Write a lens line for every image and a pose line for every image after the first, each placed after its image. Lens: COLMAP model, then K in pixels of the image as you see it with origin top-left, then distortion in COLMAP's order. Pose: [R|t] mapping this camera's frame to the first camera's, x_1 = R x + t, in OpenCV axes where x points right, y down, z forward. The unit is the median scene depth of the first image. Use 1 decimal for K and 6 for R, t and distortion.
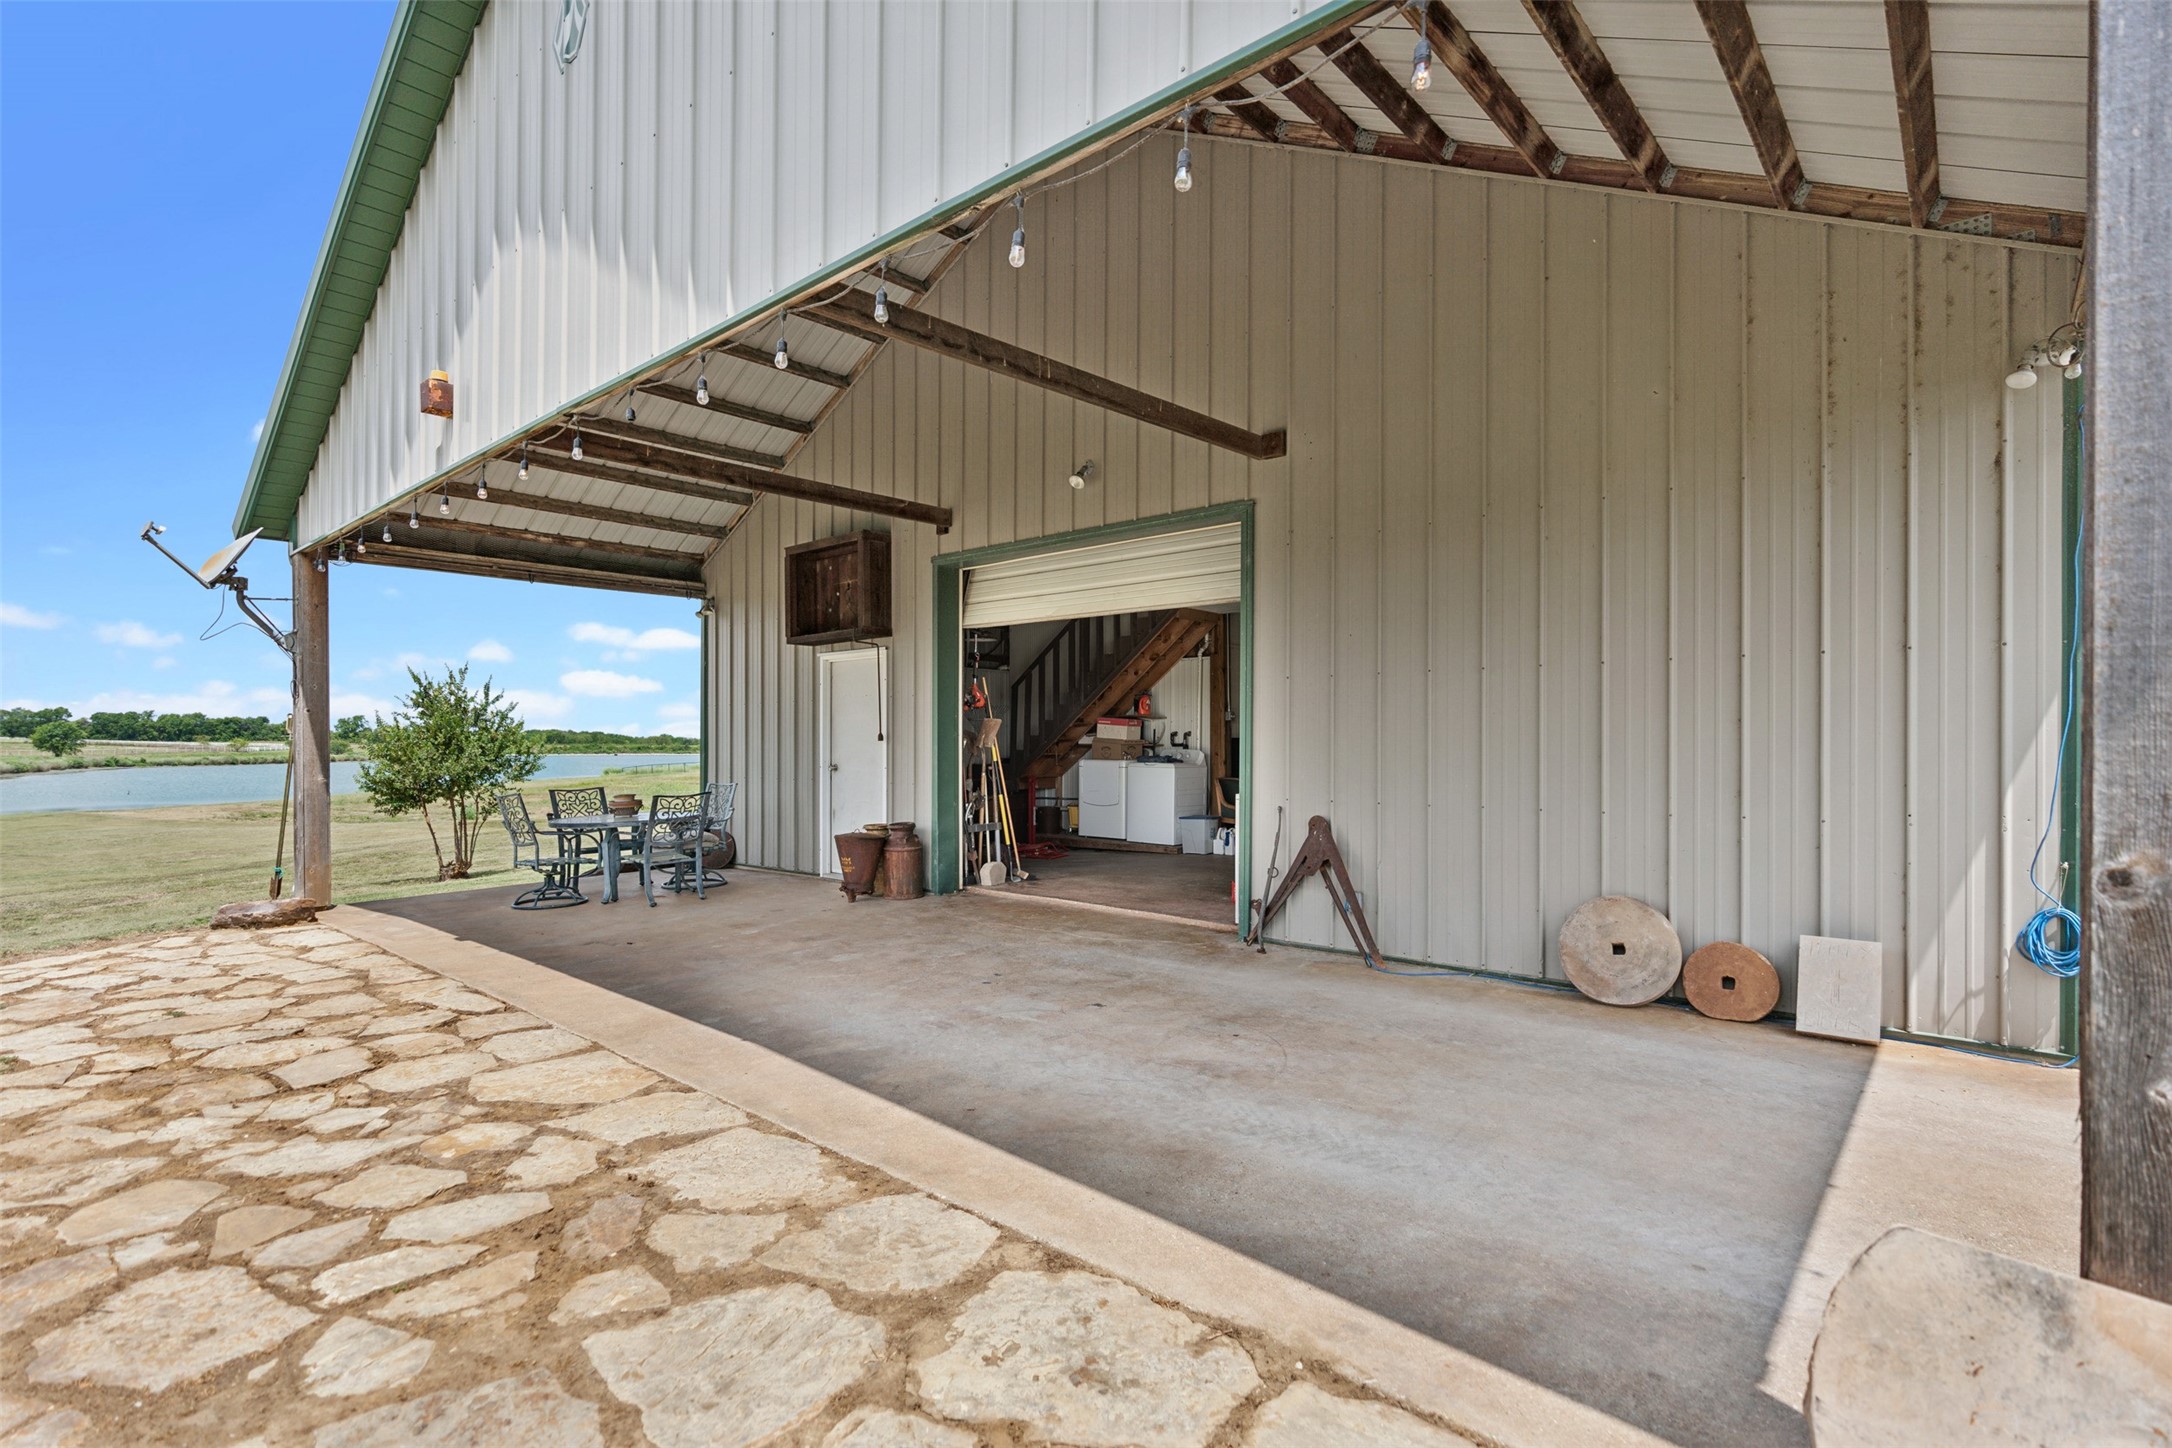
lens RADIAL K [[1032.1, 0, 1086.0], [0, 1032.1, 724.0], [0, 0, 1]] dist [-0.000615, -0.000060]
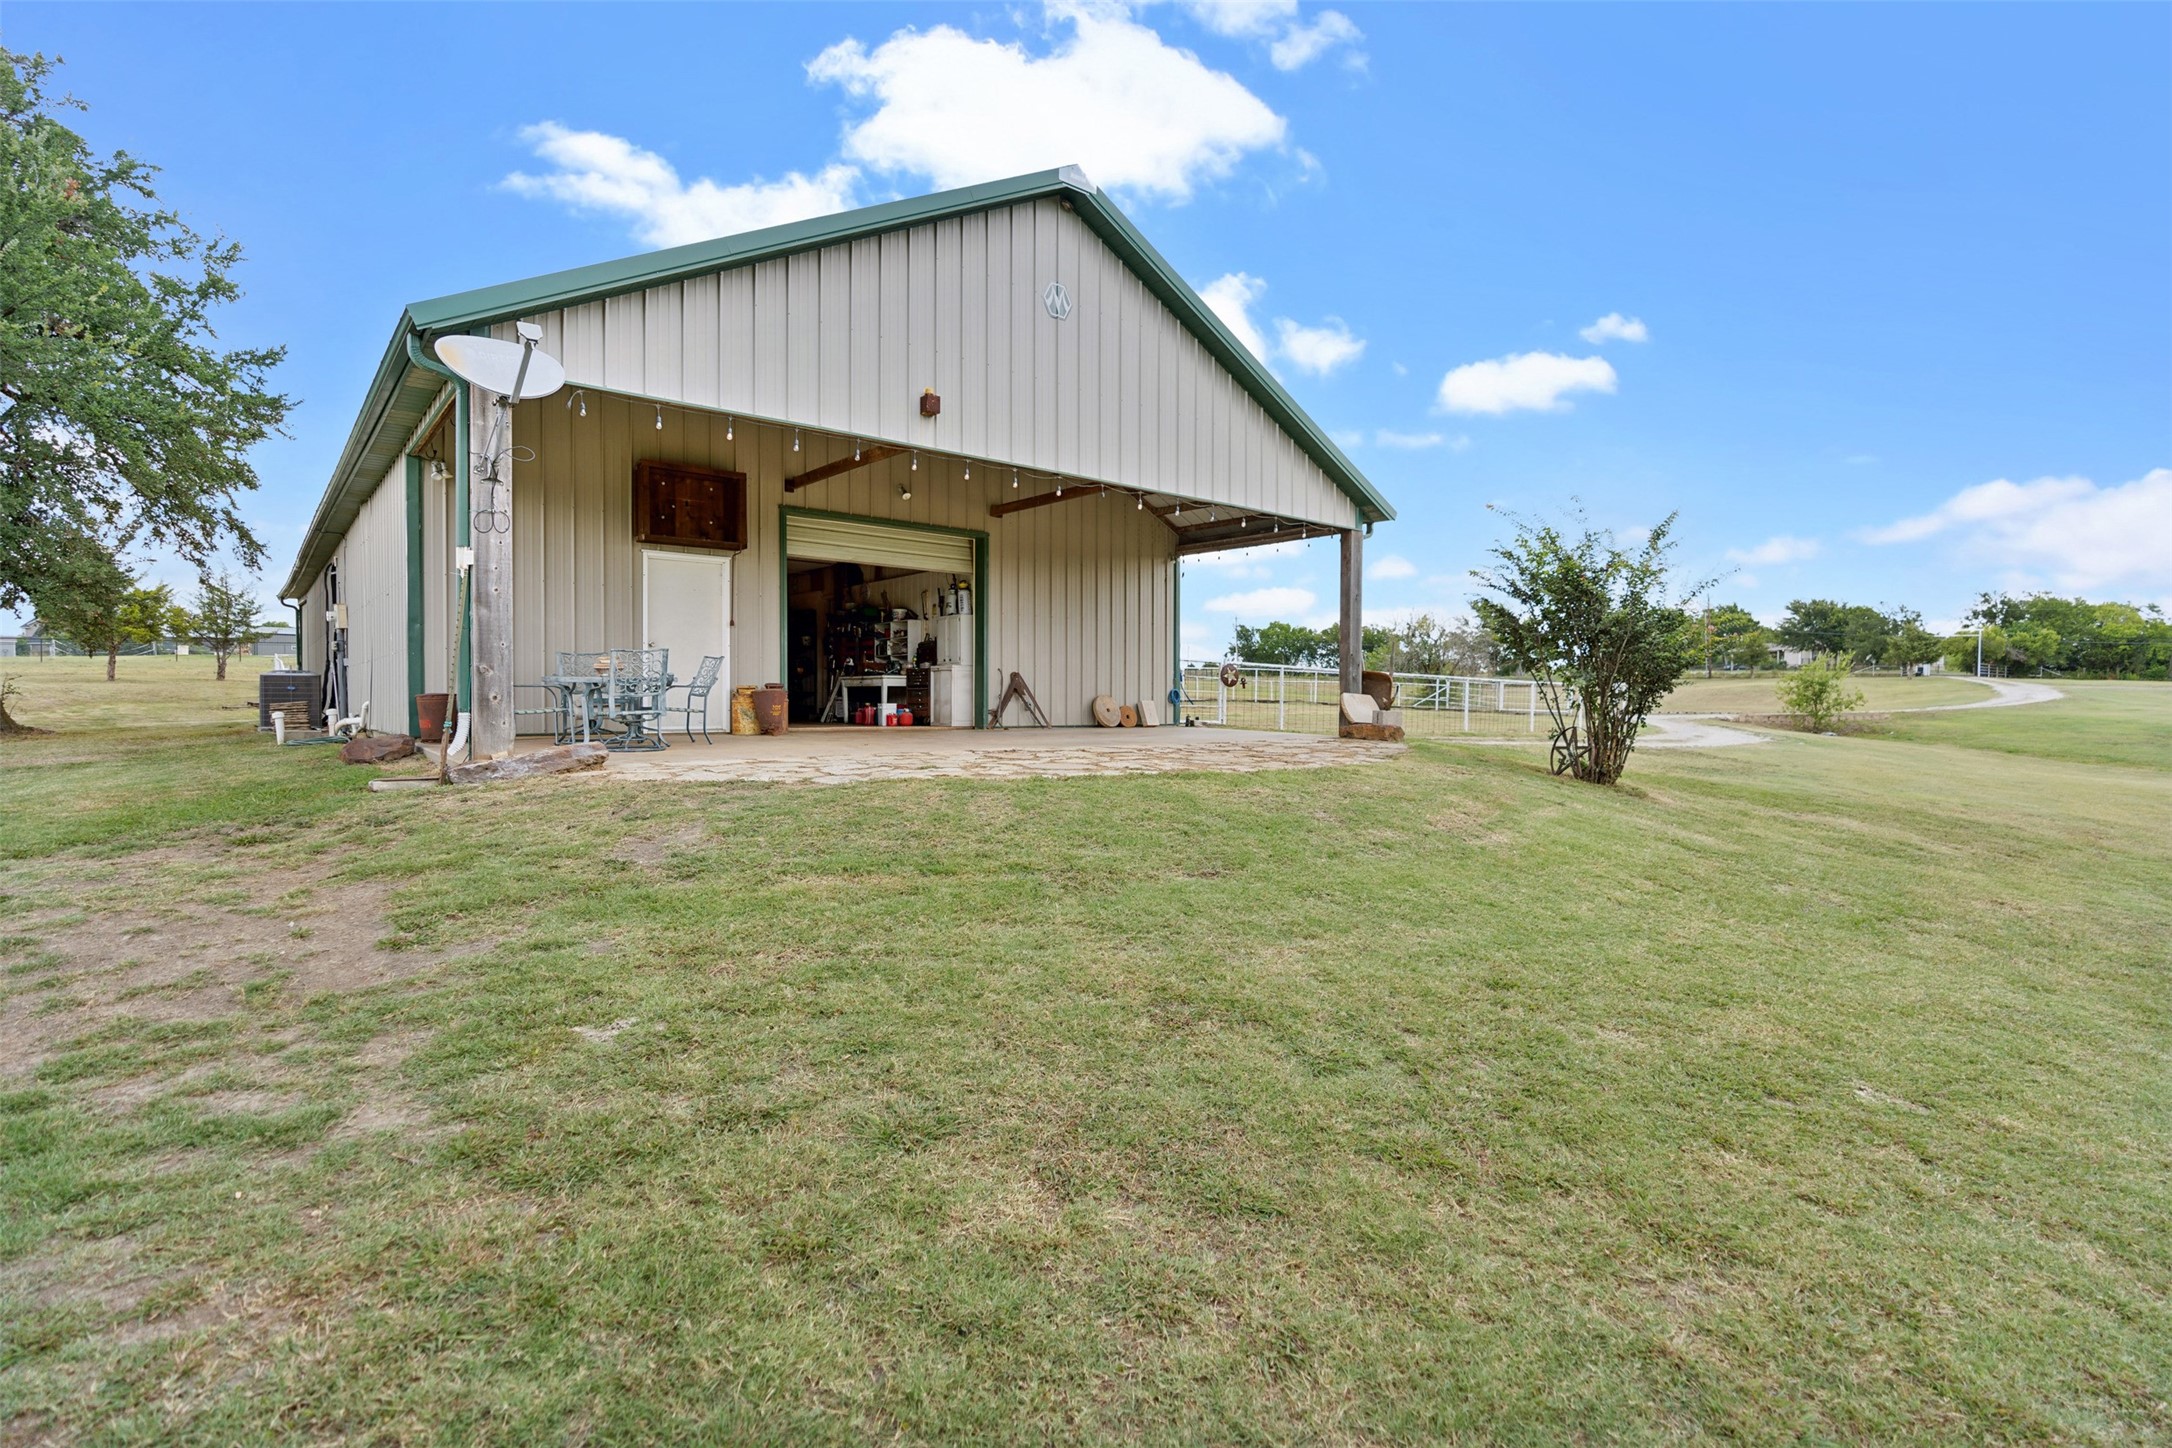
lens RADIAL K [[1004.5, 0, 1088.5], [0, 1004.5, 709.7], [0, 0, 1]] dist [-0.000611, -0.000086]
pose [[0.149555, -0.002143, 0.988751, -2.027870], [-0.005580, 0.999980, 0.003012, 0.166231], [-0.988738, -0.005968, 0.149540, 0.475059]]
